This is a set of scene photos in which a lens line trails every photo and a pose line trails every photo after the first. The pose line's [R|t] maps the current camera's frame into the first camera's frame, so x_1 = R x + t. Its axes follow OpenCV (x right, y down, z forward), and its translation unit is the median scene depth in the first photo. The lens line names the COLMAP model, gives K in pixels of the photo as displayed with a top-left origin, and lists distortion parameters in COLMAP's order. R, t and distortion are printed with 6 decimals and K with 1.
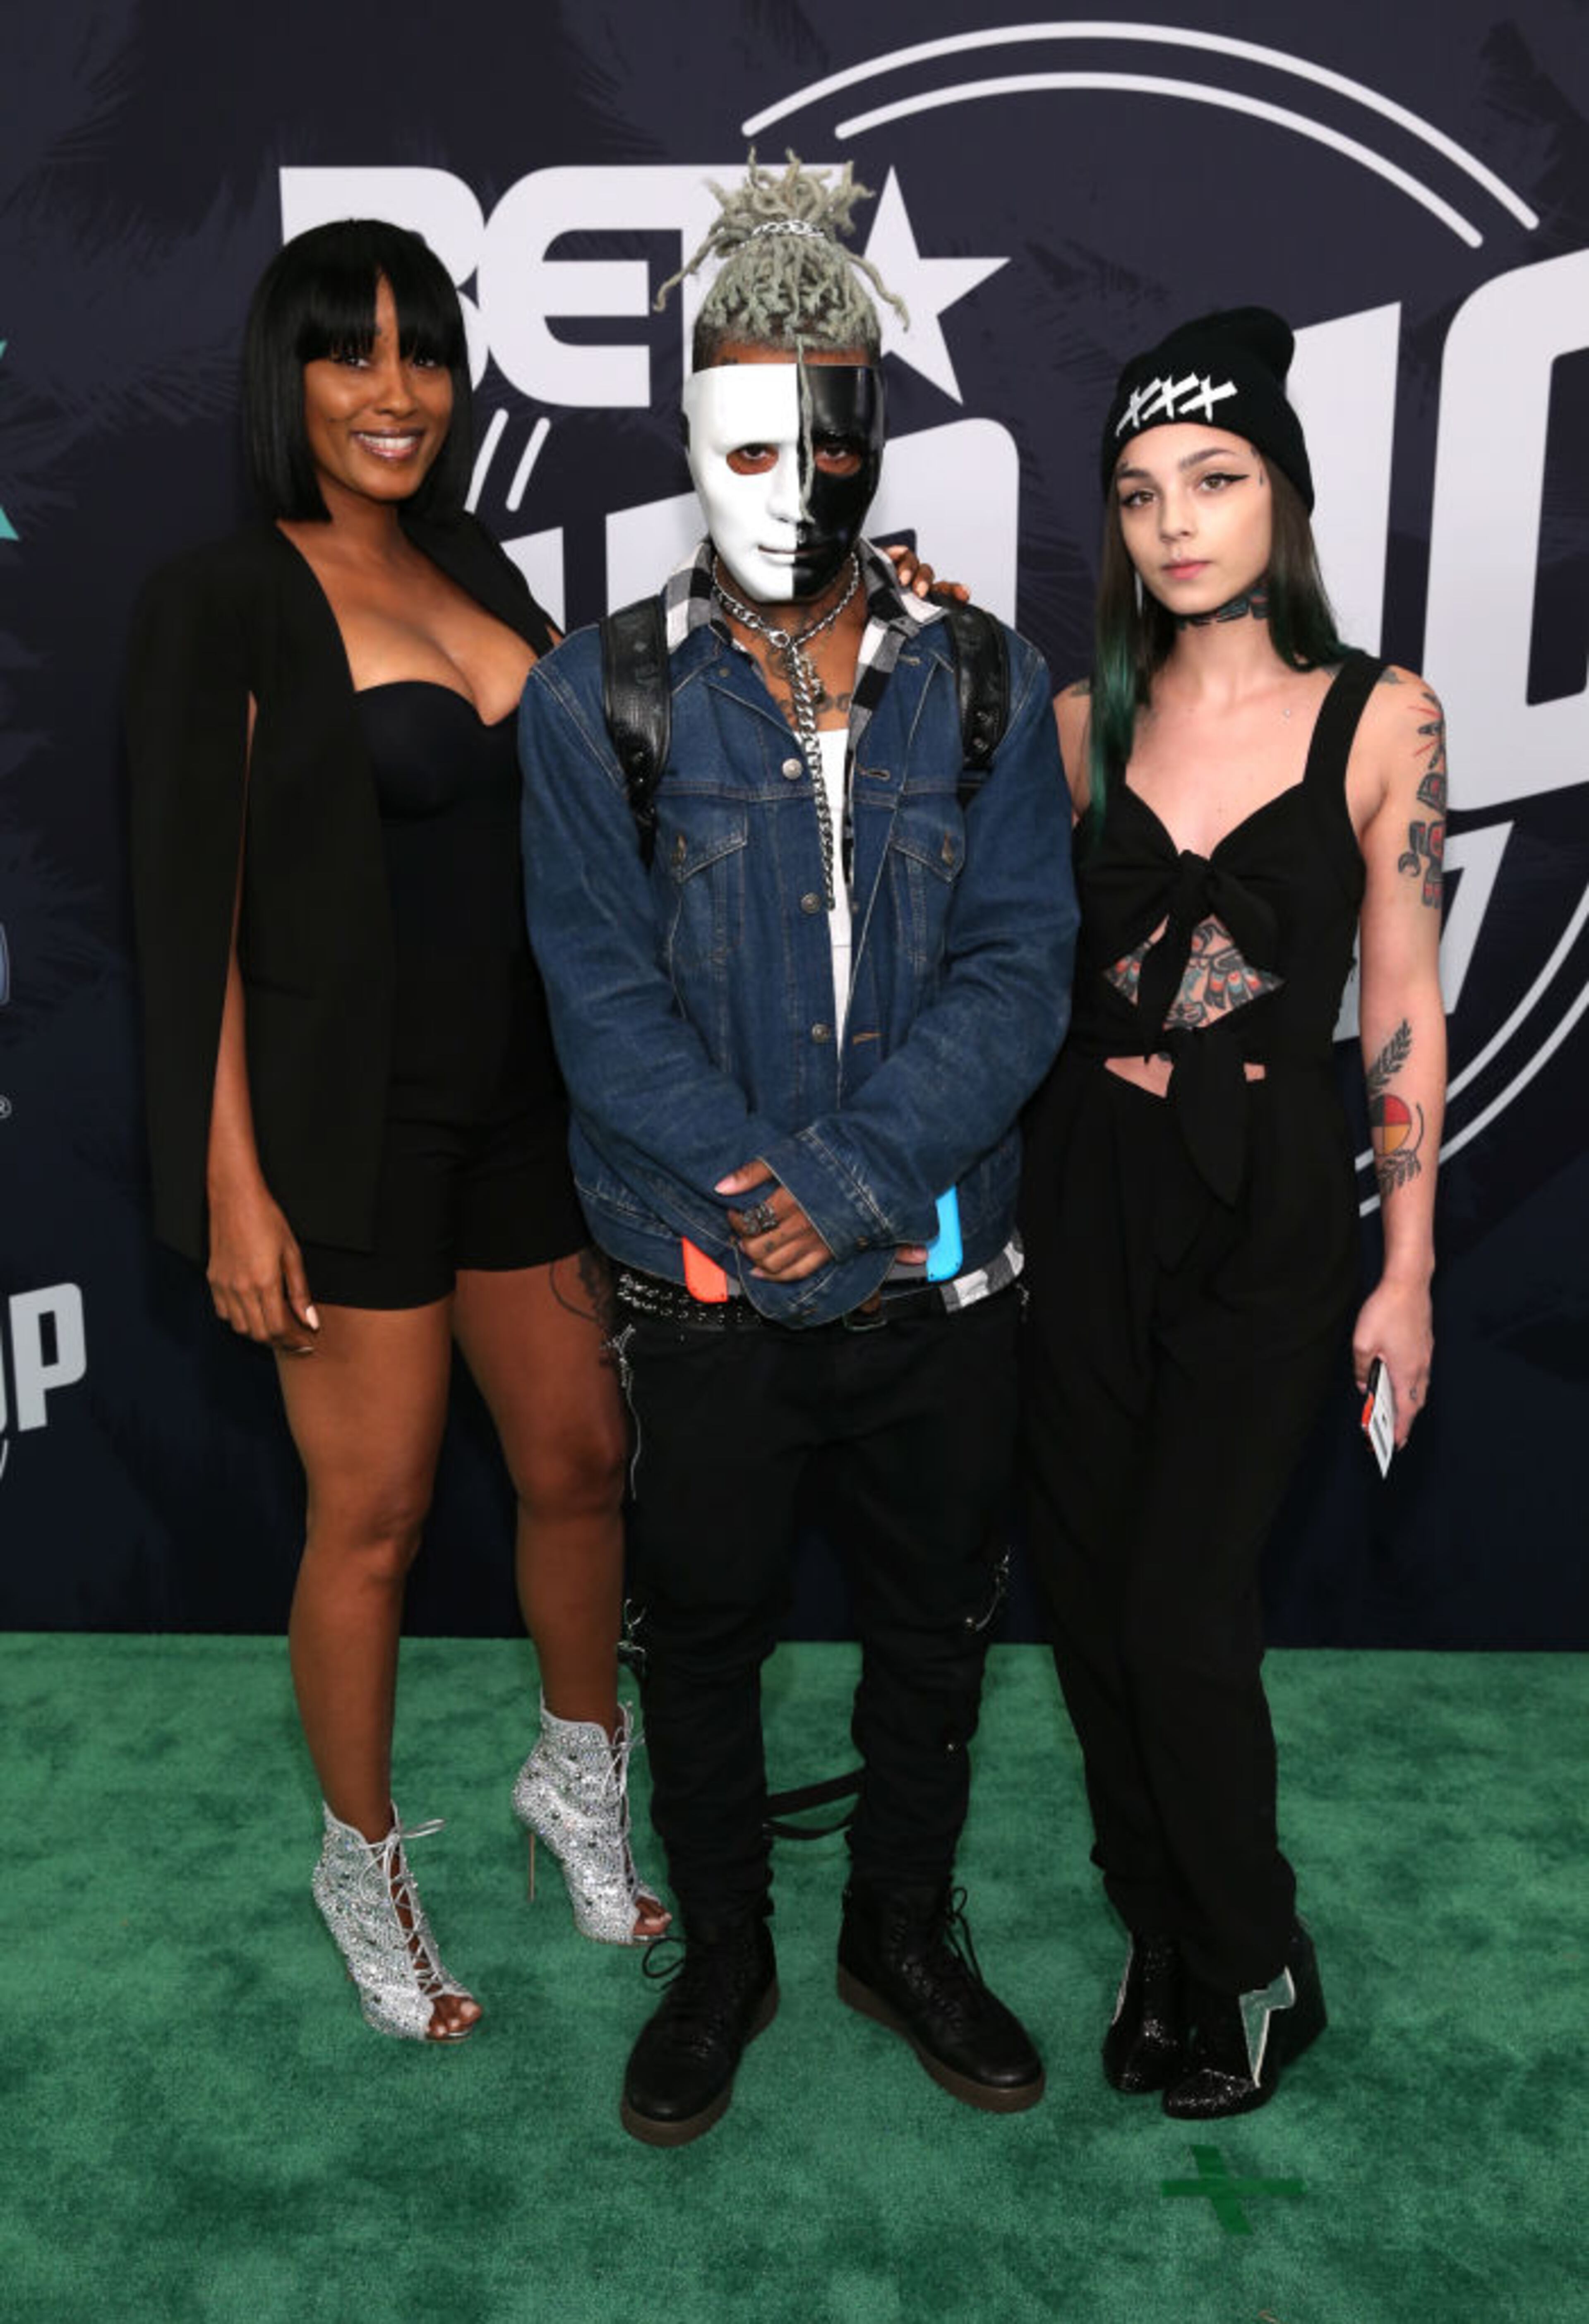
lens RADIAL K [[2657.2, 0, 773.5], [0, 2657.2, 1187.5], [0, 0, 1]] dist [0.017029, 0.052305]
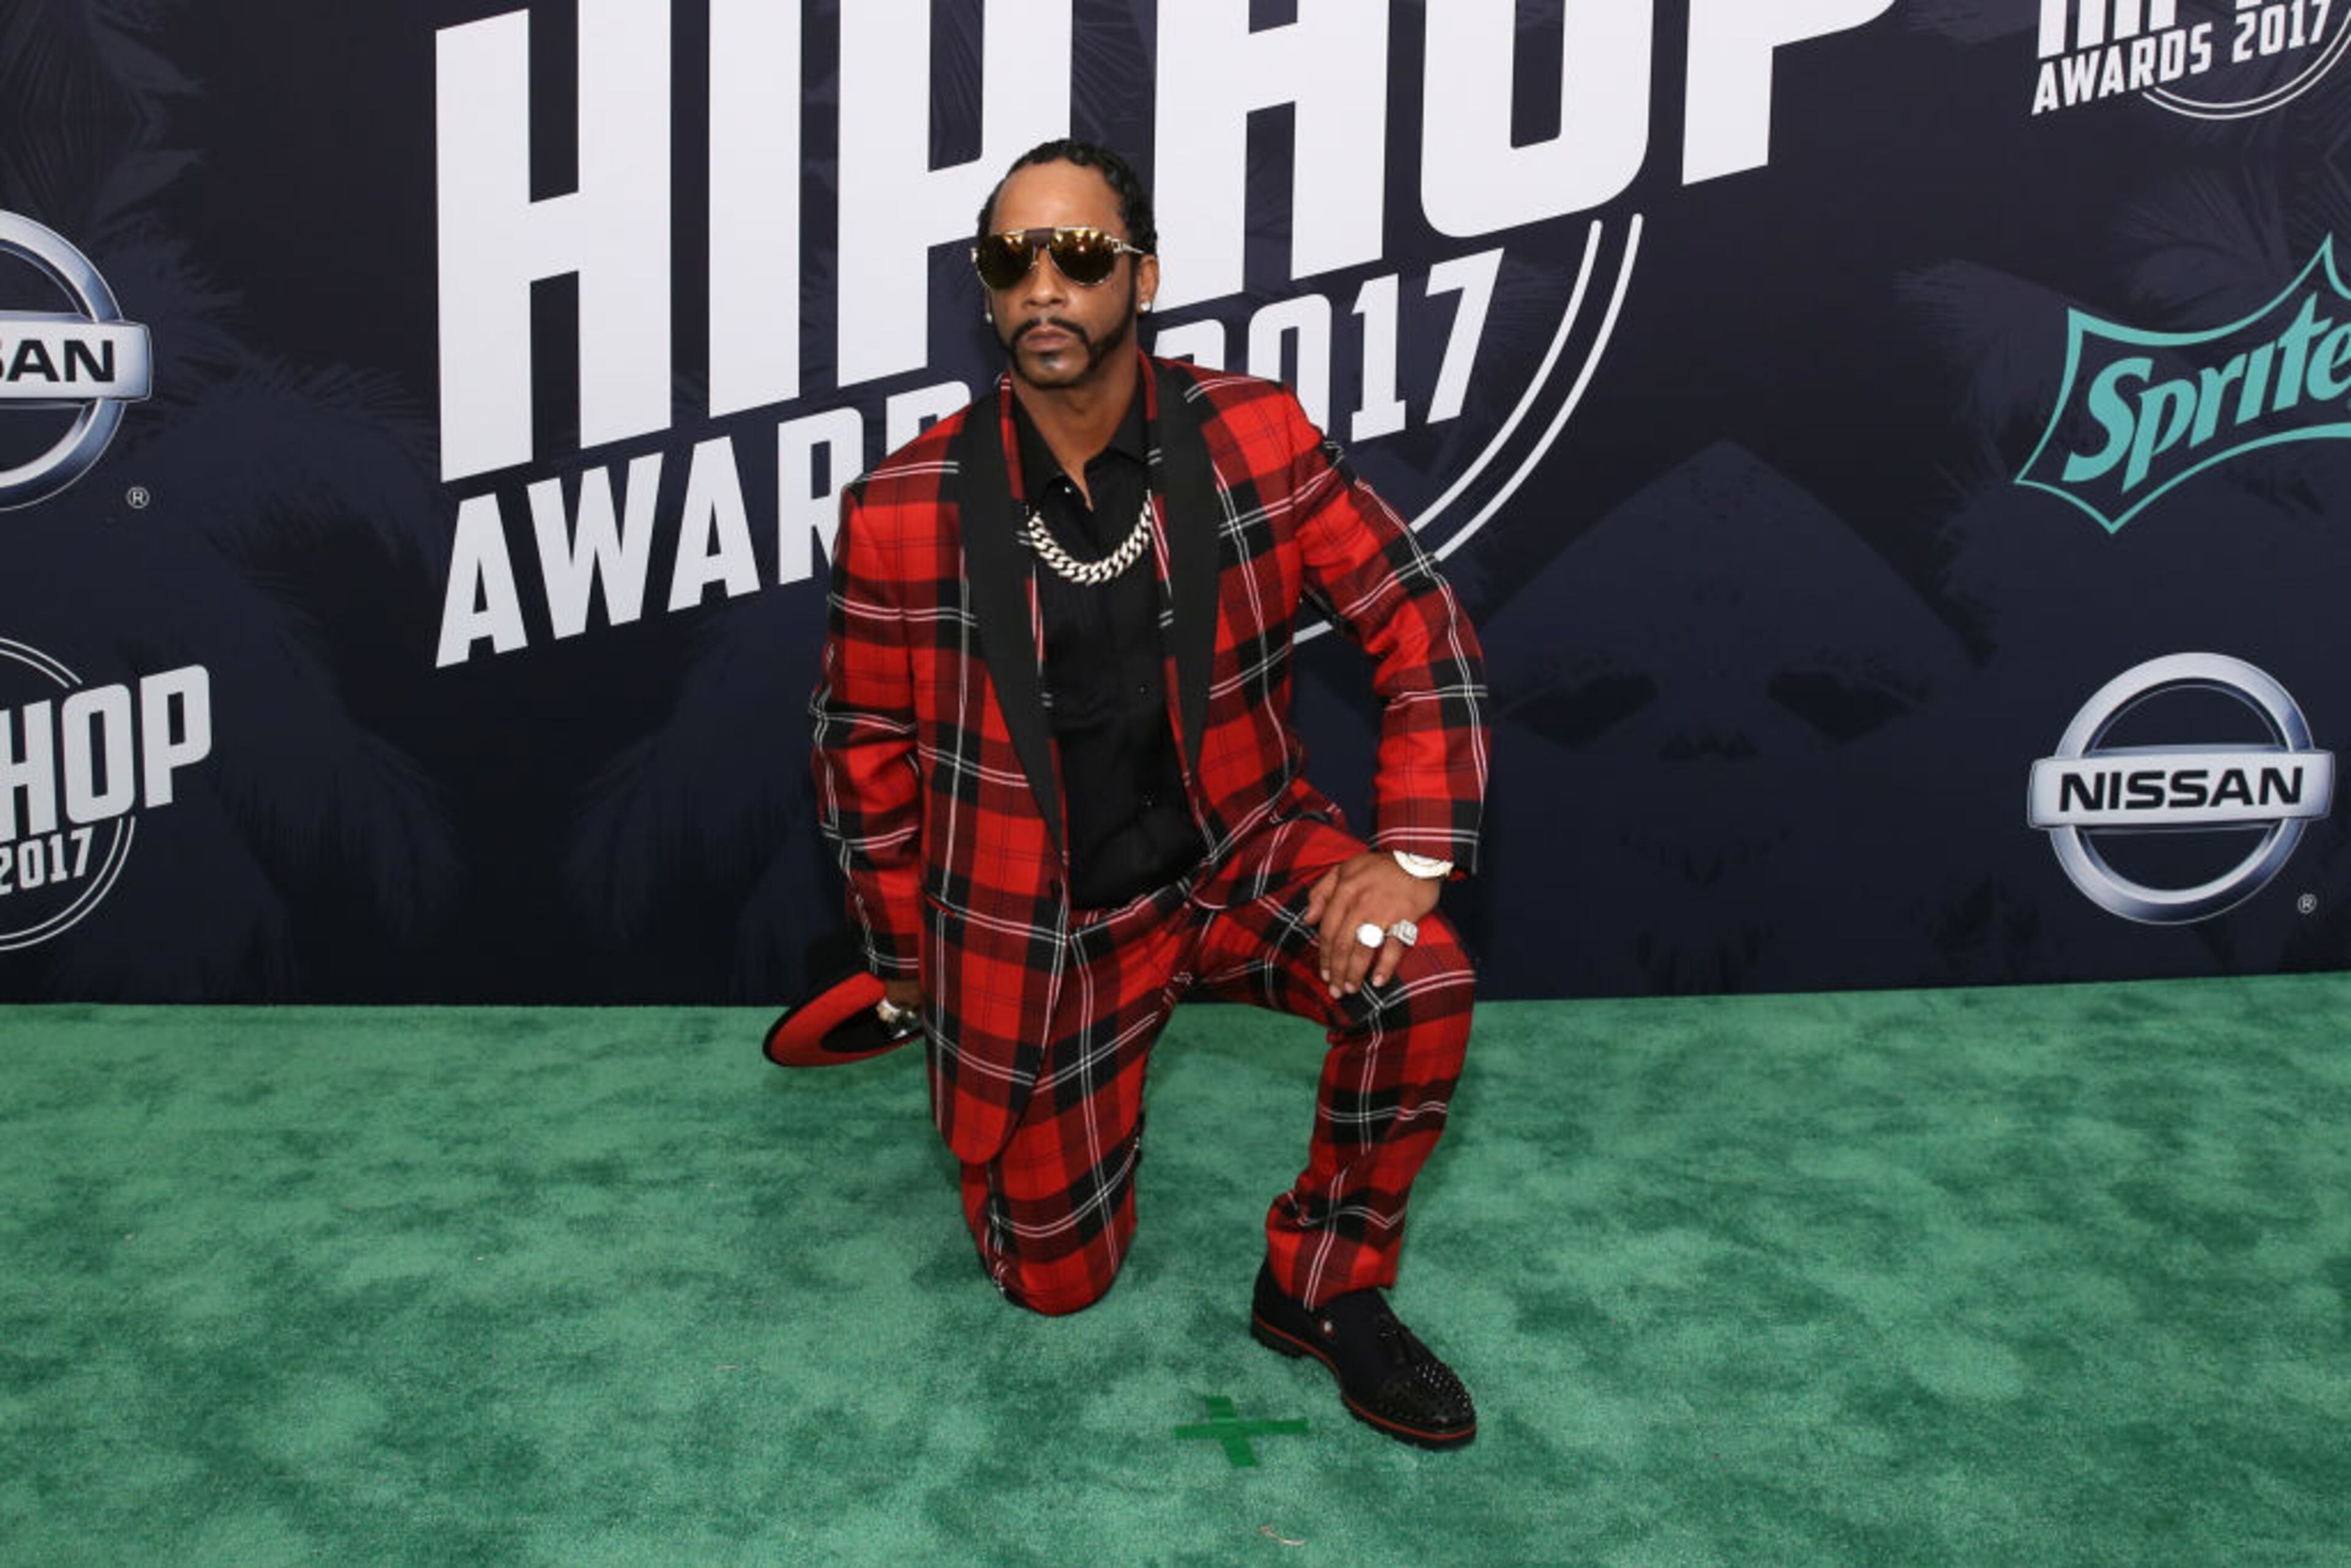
lens RADIAL K [[2266.5, 0, 1231.7], [0, 2266.5, 459.6], [0, 0, 1]] dist [-0.121357, 0.116199]
pose [[0.993024, 0.008933, 0.117574, 0.049468], [0.008186, 0.989497, -0.144322, 0.098968], [-0.117629, 0.144278, 0.982521, 0.070533]]
